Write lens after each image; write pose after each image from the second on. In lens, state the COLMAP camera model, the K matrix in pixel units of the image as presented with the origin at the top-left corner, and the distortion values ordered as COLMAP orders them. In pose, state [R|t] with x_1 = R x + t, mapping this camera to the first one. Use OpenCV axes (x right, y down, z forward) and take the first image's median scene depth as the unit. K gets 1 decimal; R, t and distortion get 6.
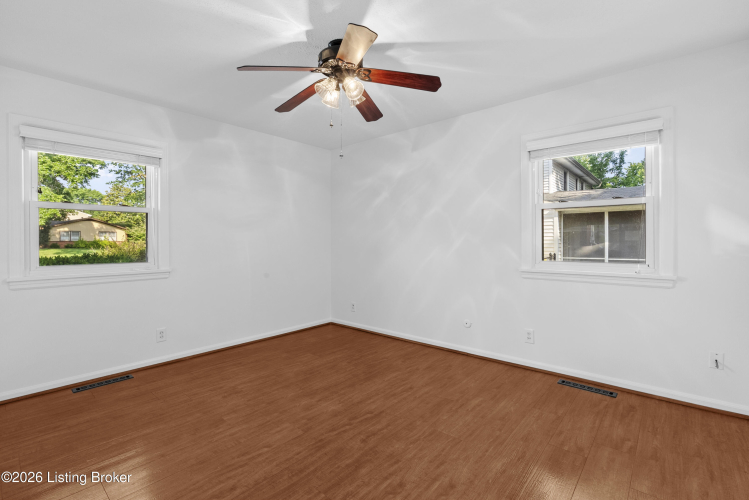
lens RADIAL K [[336.9, 0, 374.3], [0, 336.9, 245.0], [0, 0, 1]] dist [0.001482, 0.000217]
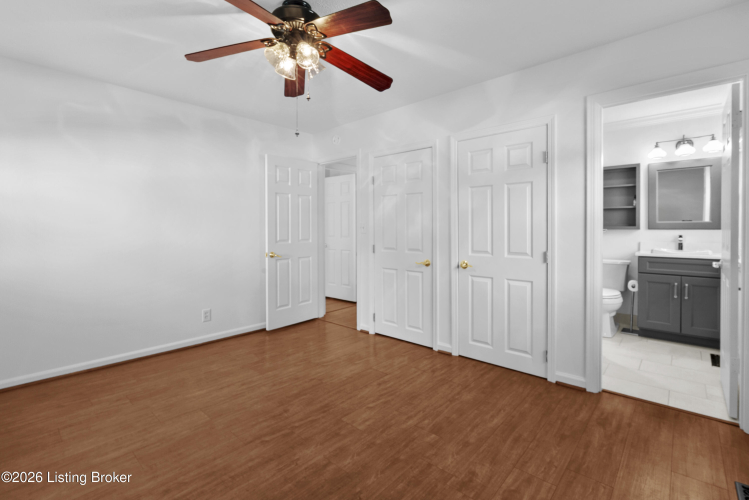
lens RADIAL K [[336.9, 0, 378.7], [0, 336.9, 228.6], [0, 0, 1]] dist [0.001482, 0.000217]
pose [[-0.999953, 0.009259, 0.002895, -0.316792], [0.009301, 0.999849, 0.014677, -0.034385], [-0.002758, 0.014703, -0.999888, 1.923326]]
